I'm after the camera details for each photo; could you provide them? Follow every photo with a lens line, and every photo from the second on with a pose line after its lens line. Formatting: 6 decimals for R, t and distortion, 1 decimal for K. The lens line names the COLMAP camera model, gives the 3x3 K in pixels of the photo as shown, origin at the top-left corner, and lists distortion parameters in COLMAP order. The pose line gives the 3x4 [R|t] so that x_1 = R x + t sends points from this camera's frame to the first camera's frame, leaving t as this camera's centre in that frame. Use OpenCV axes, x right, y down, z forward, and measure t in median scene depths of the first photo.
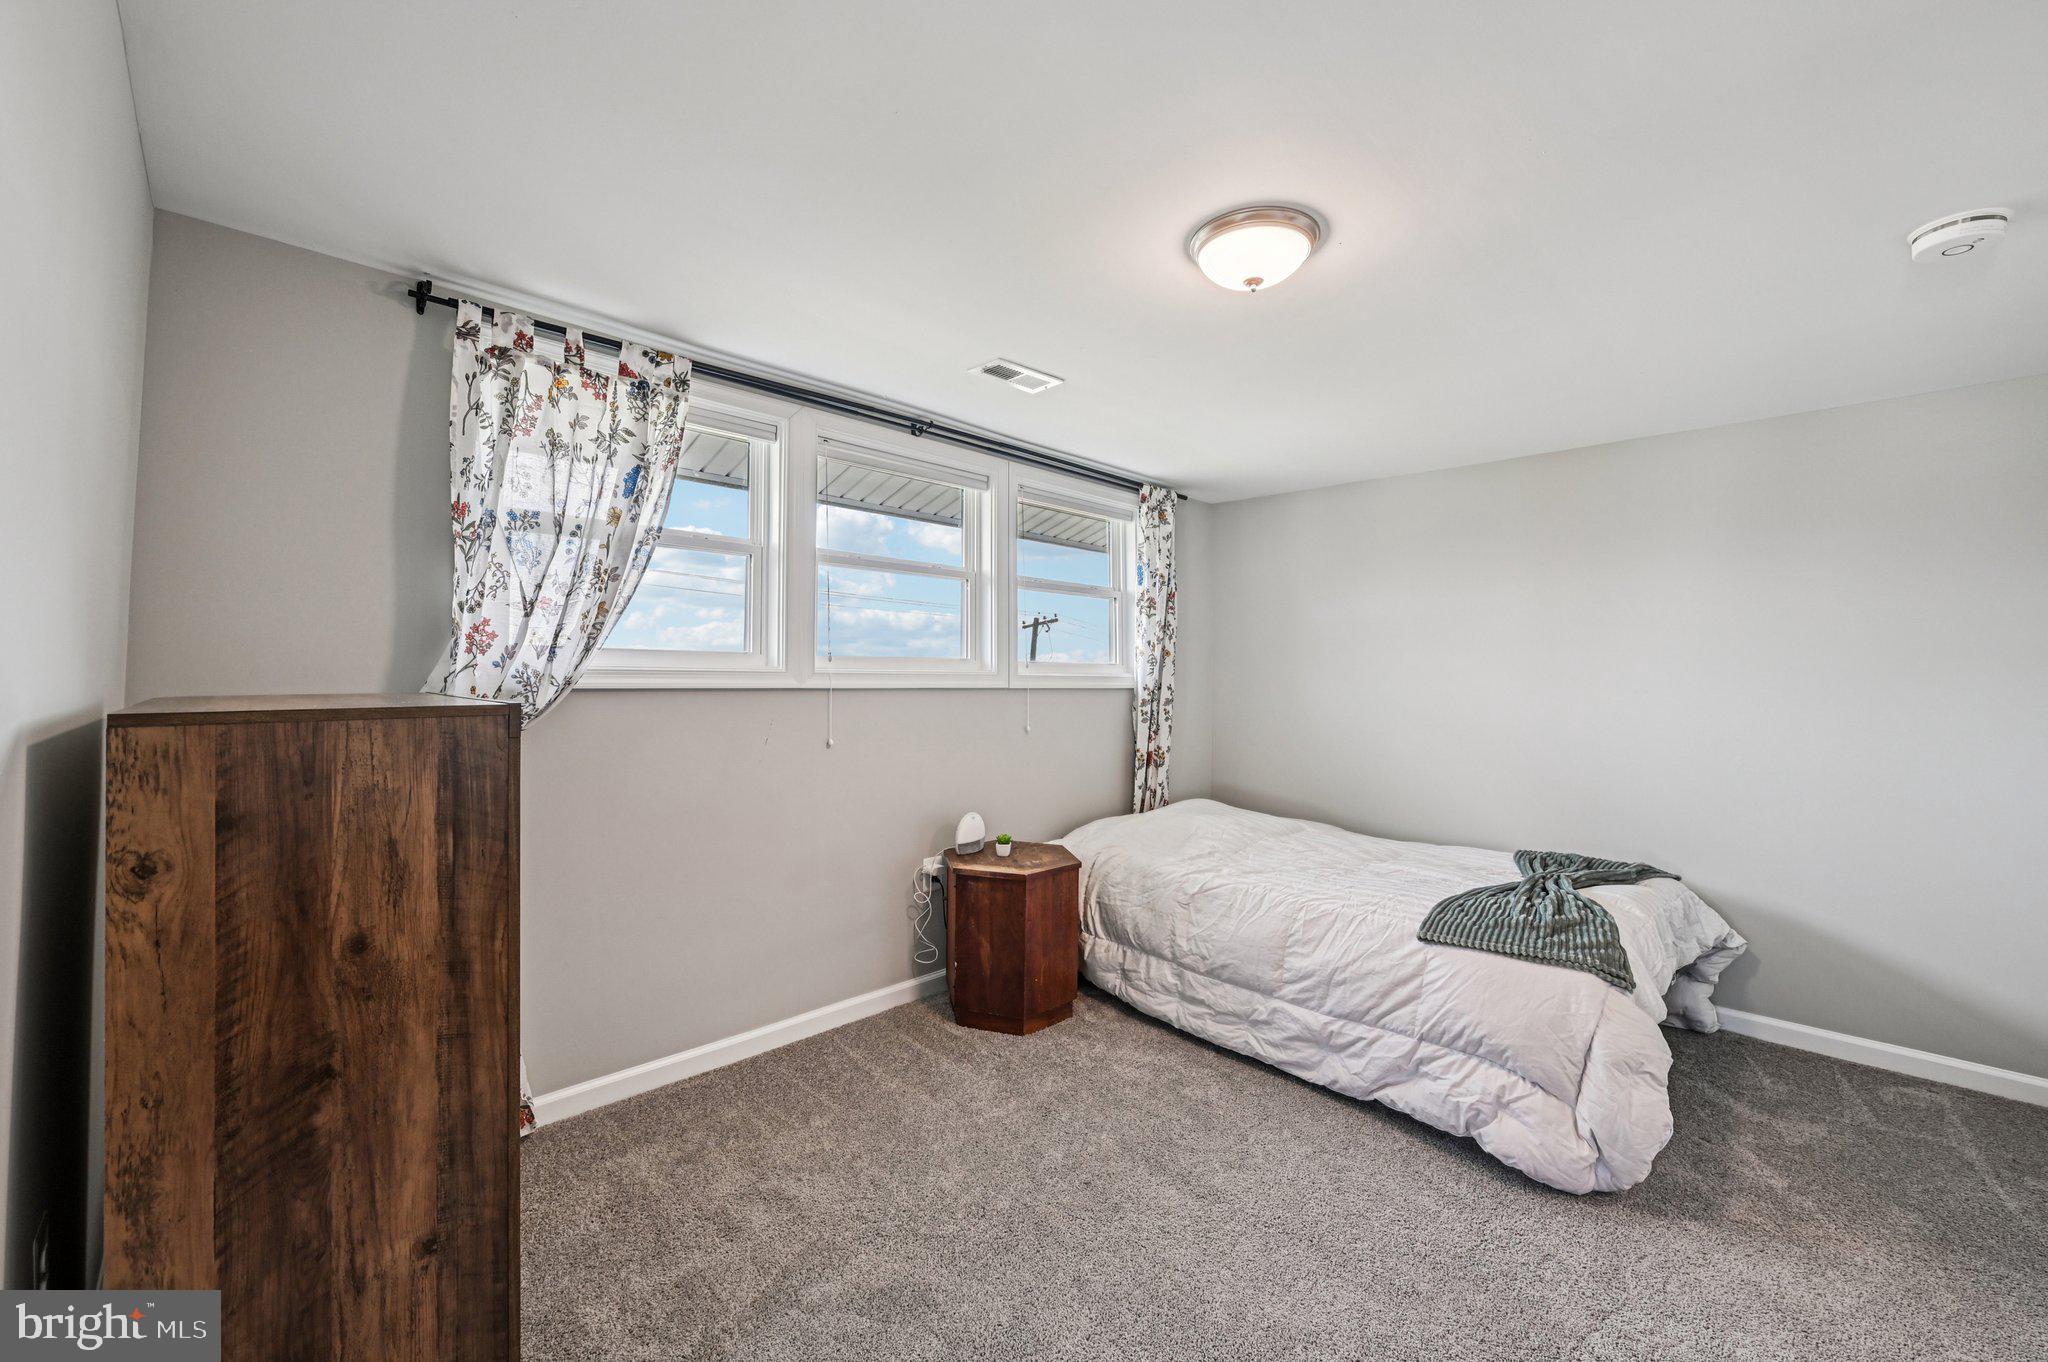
lens RADIAL K [[816.0, 0, 1037.5], [0, 816.0, 679.3], [0, 0, 1]] dist [-0.001707, -0.000216]
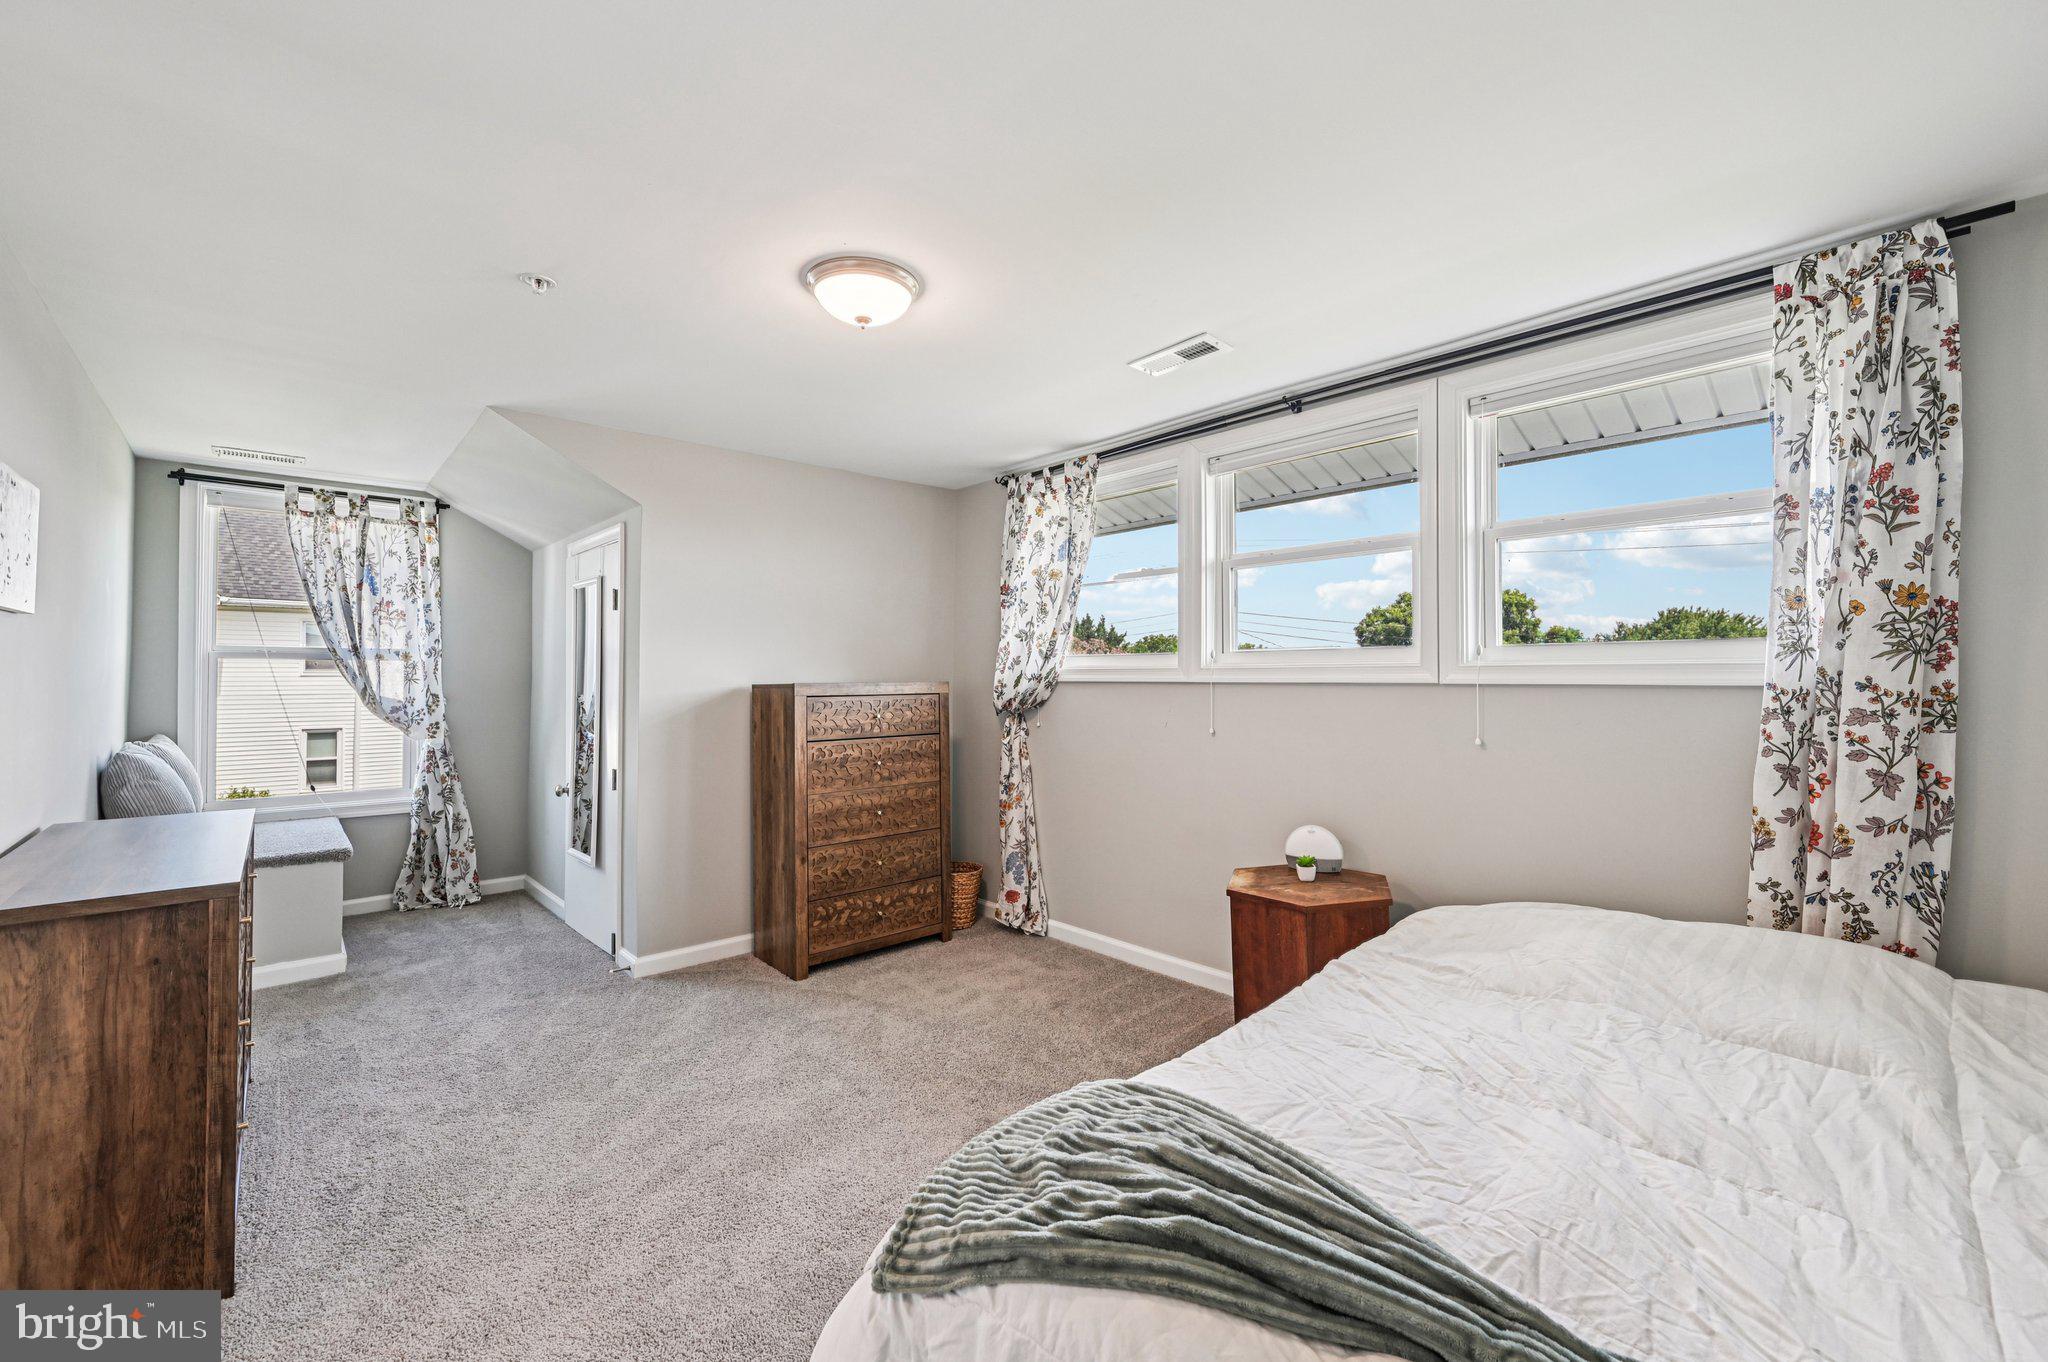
lens RADIAL K [[816.0, 0, 1038.0], [0, 816.0, 676.3], [0, 0, 1]] dist [-0.001707, -0.000216]
pose [[-0.025331, -0.008675, -0.999641, 0.965132], [0.000506, 0.999962, -0.008691, 0.014583], [0.999679, -0.000726, -0.025325, 0.884215]]
